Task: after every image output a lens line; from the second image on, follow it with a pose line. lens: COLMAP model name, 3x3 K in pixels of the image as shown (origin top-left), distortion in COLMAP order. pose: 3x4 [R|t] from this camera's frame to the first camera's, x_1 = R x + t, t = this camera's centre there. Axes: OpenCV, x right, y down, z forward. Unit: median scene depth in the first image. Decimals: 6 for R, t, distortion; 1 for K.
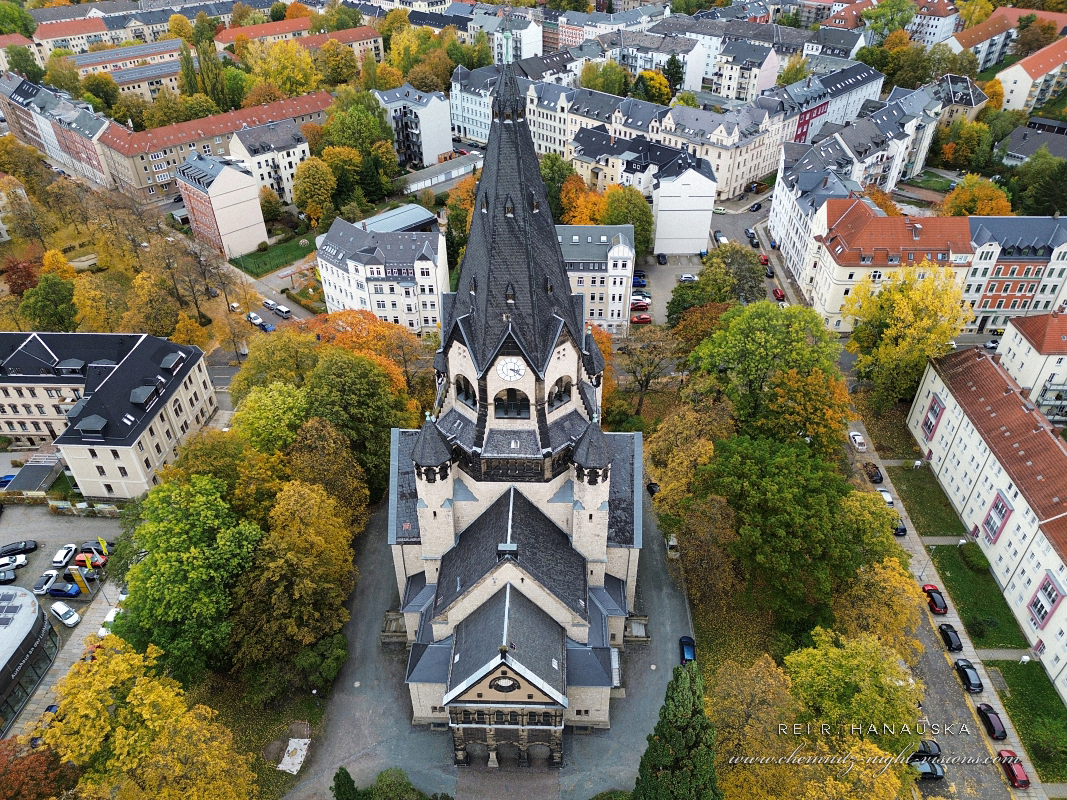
lens RADIAL K [[750.4, 0, 538.9], [0, 750.4, 398.9], [0, 0, 1]] dist [0.006208, -0.001844]
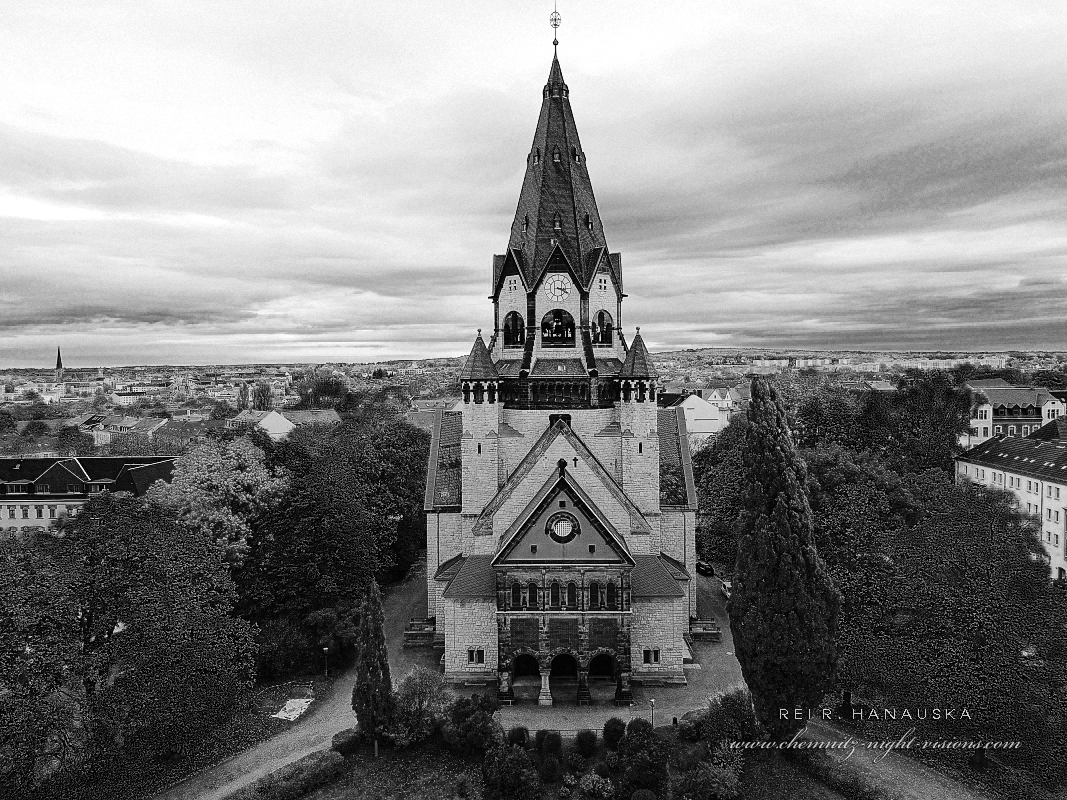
lens RADIAL K [[750.4, 0, 538.9], [0, 750.4, 398.9], [0, 0, 1]] dist [0.006208, -0.001844]
pose [[0.999922, -0.011886, 0.003904, -0.066089], [0.012032, 0.828190, -0.560318, 0.656718], [0.003426, 0.560322, 0.828268, 0.168487]]
